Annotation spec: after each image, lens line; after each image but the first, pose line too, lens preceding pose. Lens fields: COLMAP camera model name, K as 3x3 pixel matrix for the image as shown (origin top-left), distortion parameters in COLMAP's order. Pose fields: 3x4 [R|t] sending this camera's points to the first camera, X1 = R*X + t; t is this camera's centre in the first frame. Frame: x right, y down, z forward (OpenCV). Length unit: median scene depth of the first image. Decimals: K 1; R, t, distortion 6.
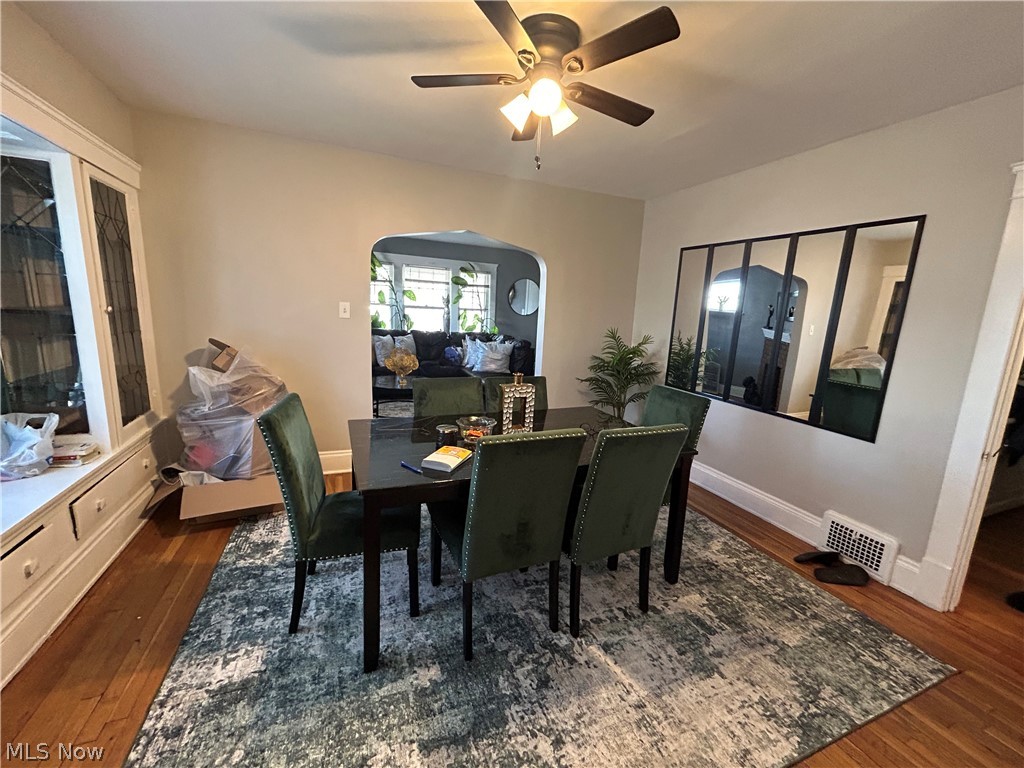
lens RADIAL K [[413.5, 0, 511.6], [0, 413.5, 382.8], [0, 0, 1]] dist [0.000265, 0.000366]
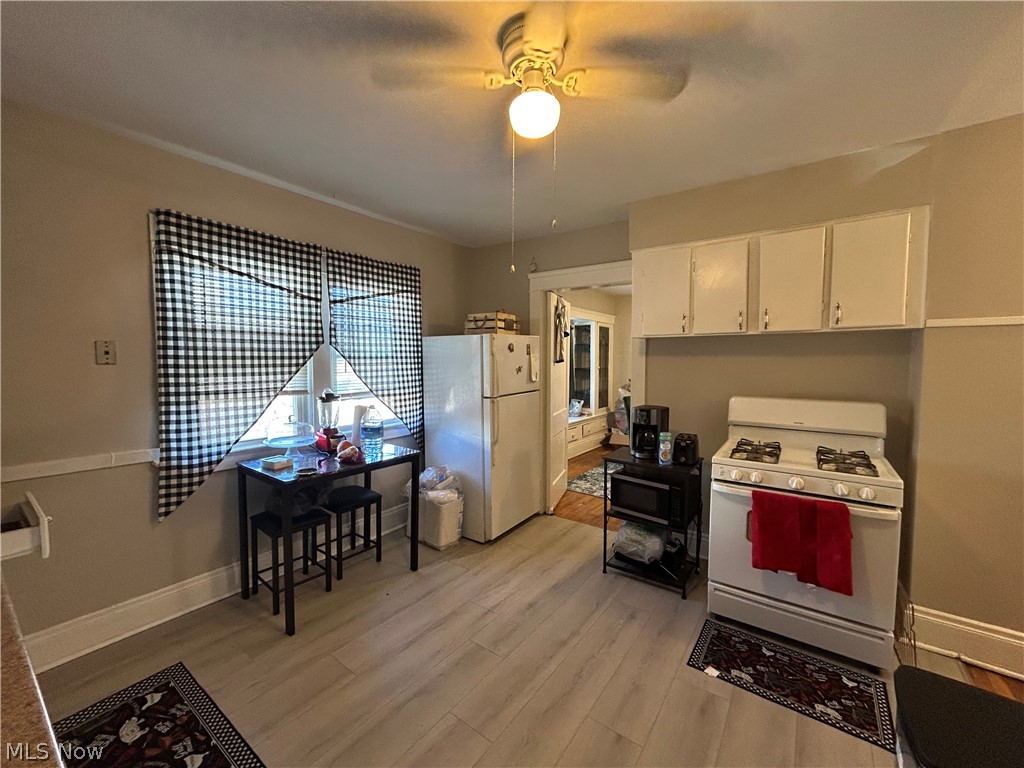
lens RADIAL K [[413.5, 0, 512.8], [0, 413.5, 382.0], [0, 0, 1]] dist [0.000265, 0.000366]
pose [[0.519911, -0.004184, -0.854210, 1.188980], [-0.130235, 0.987909, -0.084106, 0.242351], [0.844234, 0.154976, 0.513080, -0.989075]]
